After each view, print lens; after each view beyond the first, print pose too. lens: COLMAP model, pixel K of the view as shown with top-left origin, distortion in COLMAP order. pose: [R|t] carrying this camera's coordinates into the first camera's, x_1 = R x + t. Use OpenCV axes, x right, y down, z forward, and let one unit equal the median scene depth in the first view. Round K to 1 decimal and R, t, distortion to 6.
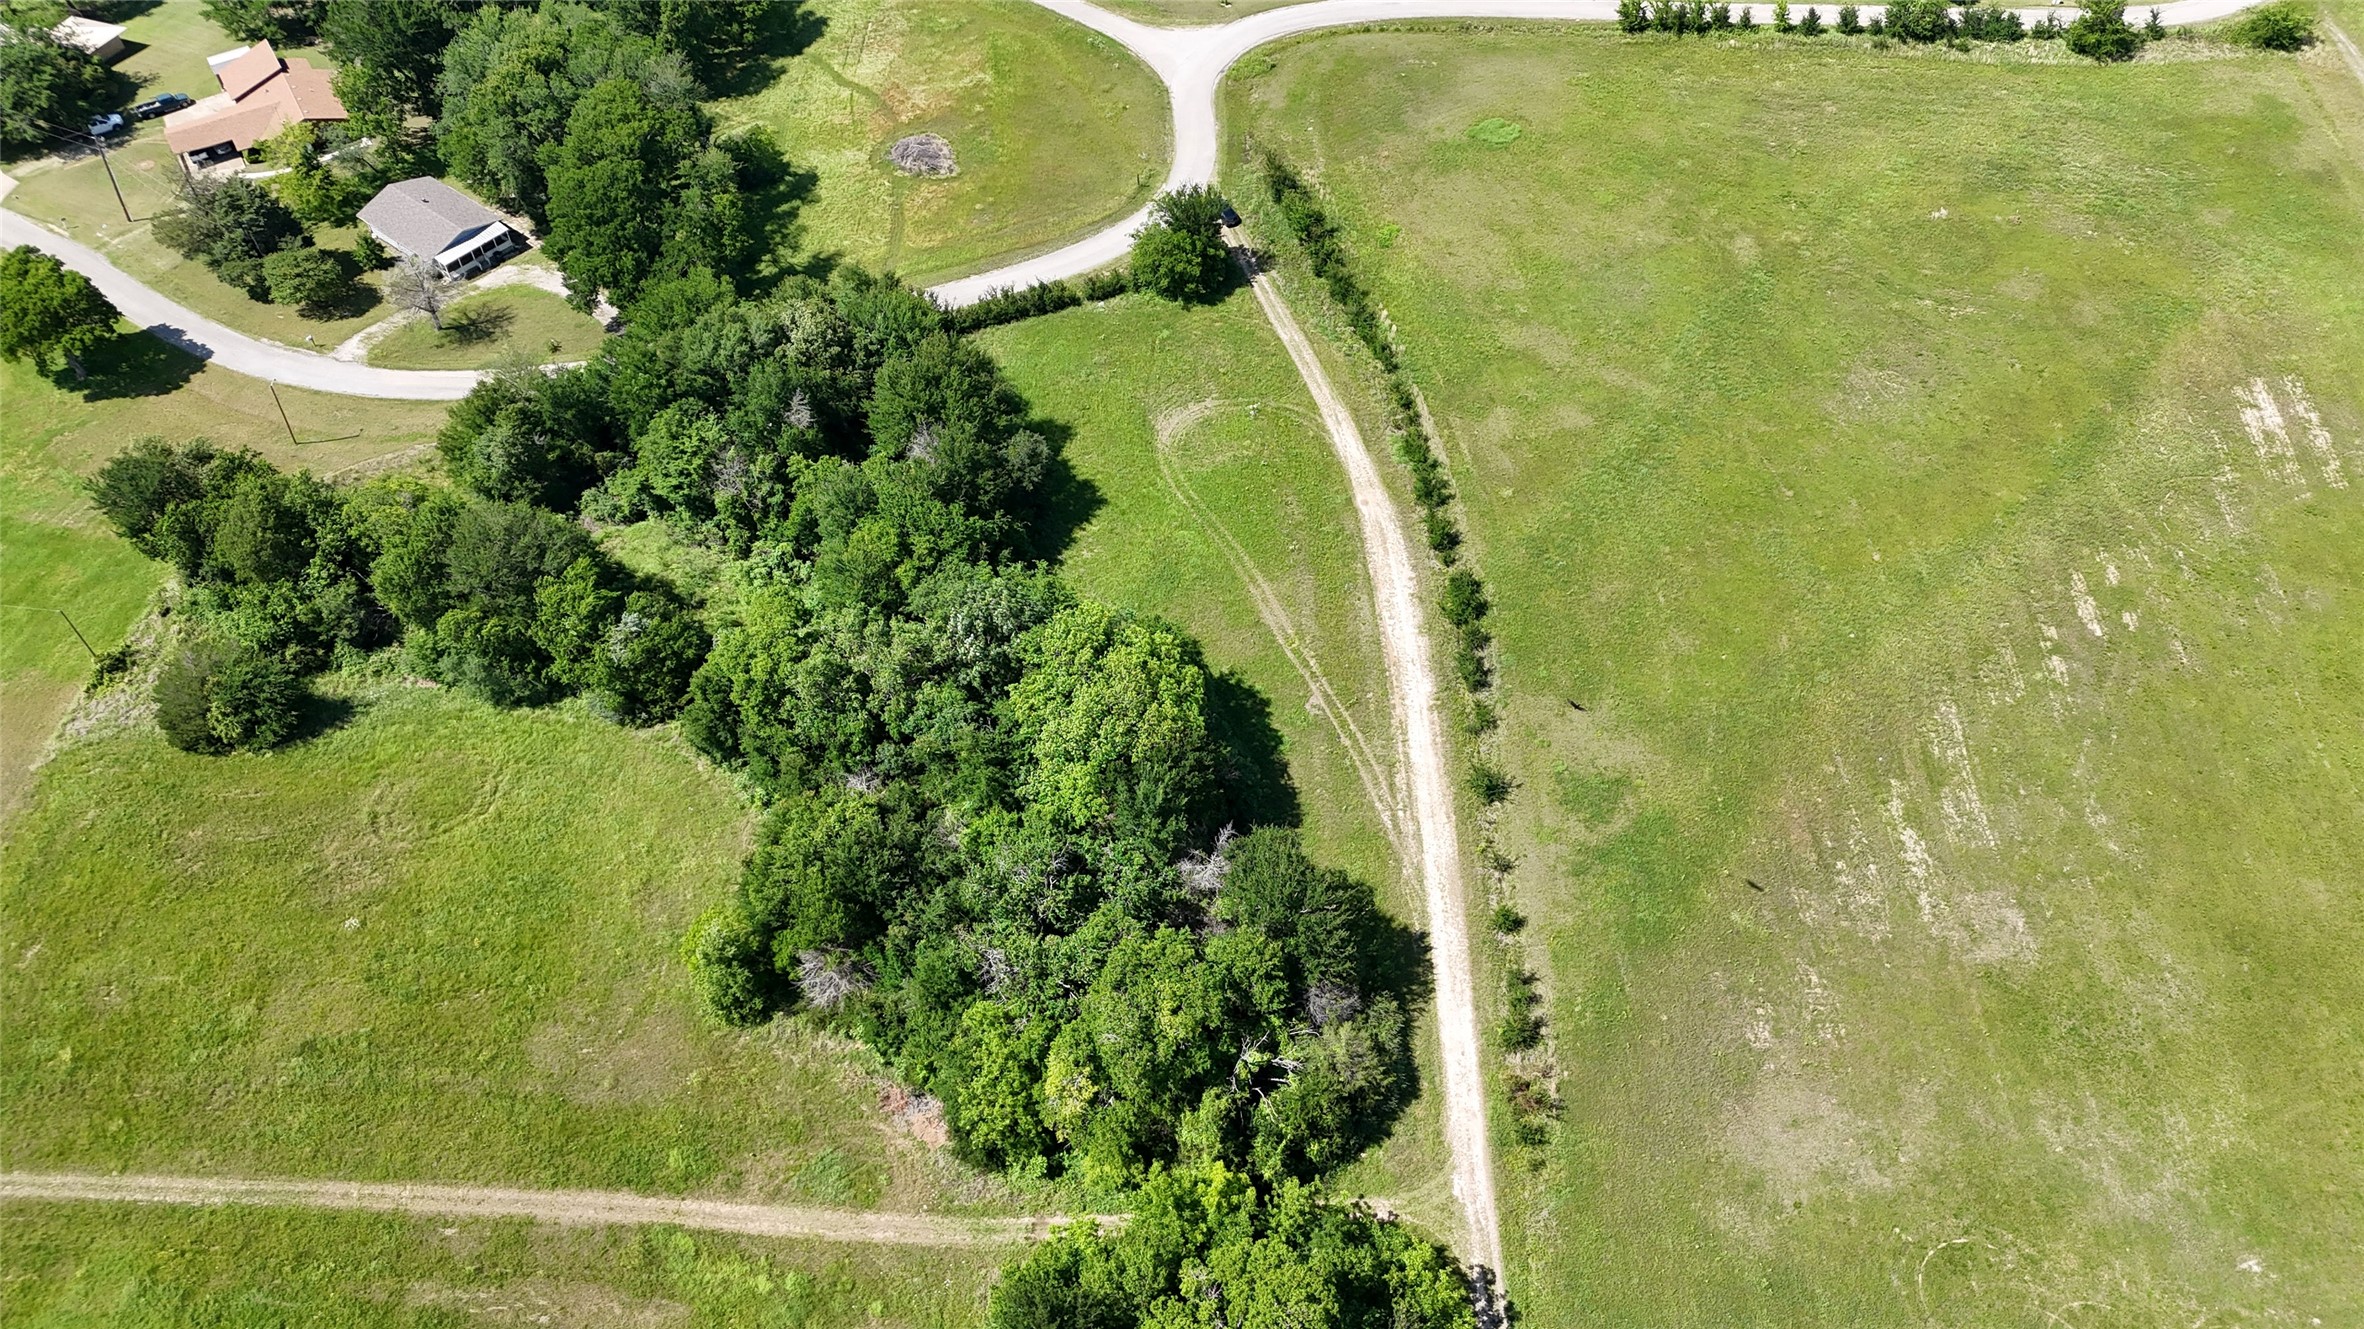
lens RADIAL K [[1727.6, 0, 1191.5], [0, 1727.6, 666.1], [0, 0, 1]] dist [0.077525, -0.078858]
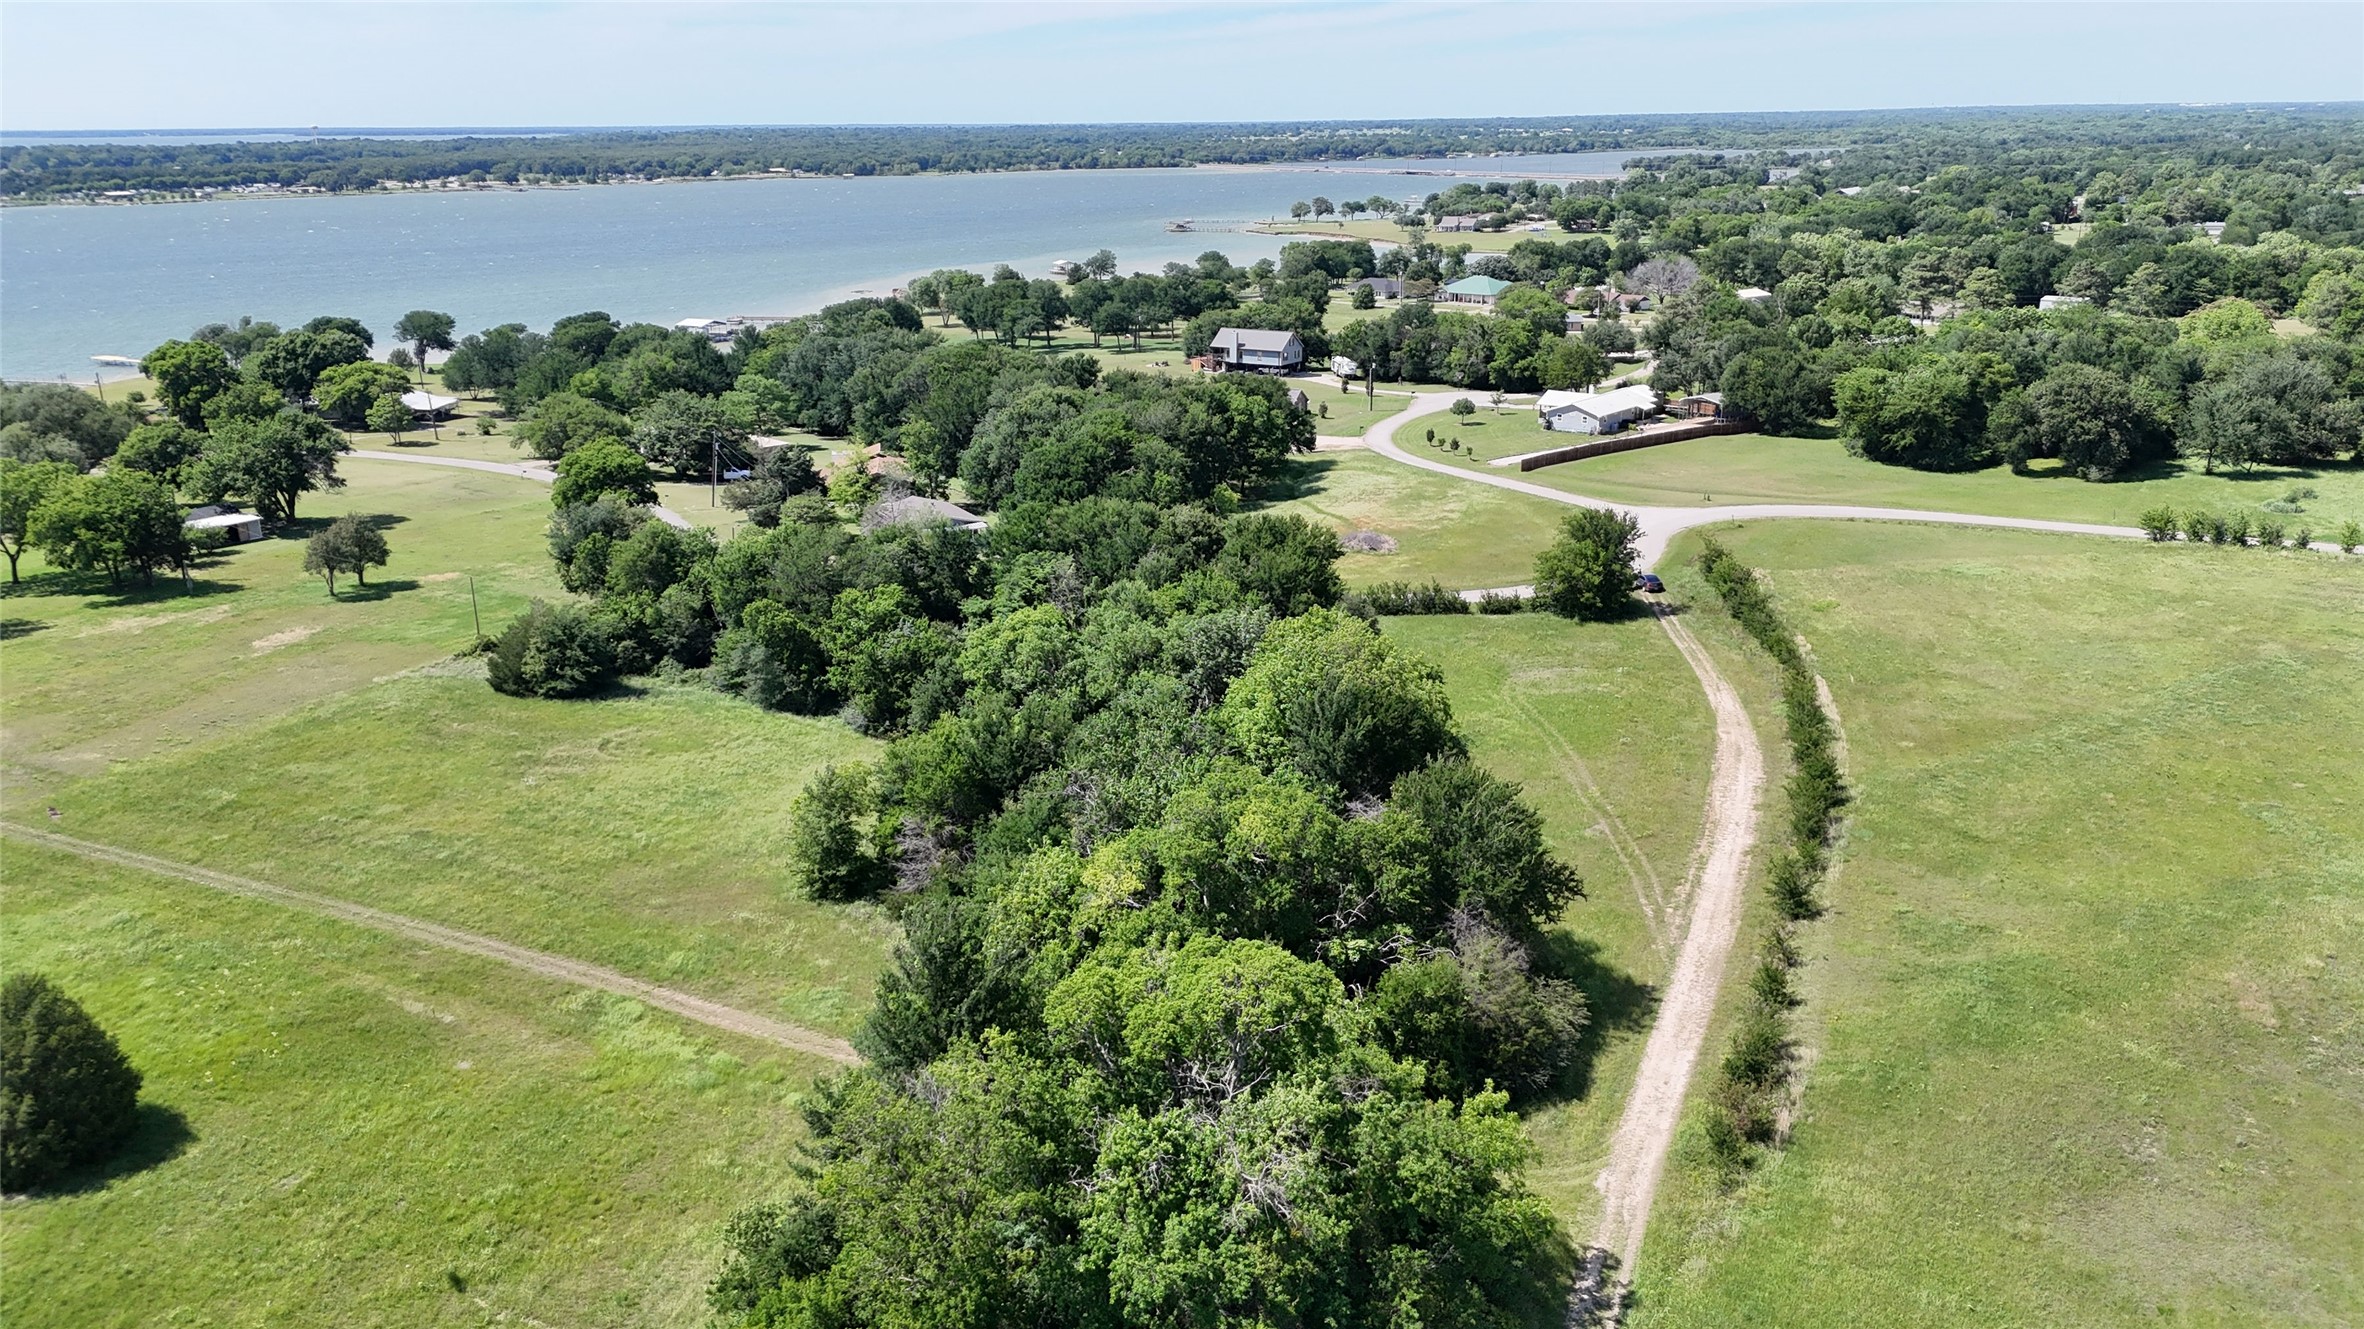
lens RADIAL K [[1727.6, 0, 1190.6], [0, 1727.6, 676.8], [0, 0, 1]] dist [0.077525, -0.078858]
pose [[0.925950, 0.128656, -0.355054, 0.180330], [-0.292437, 0.839161, -0.458574, 0.403502], [0.238949, 0.528448, 0.814645, 0.253506]]
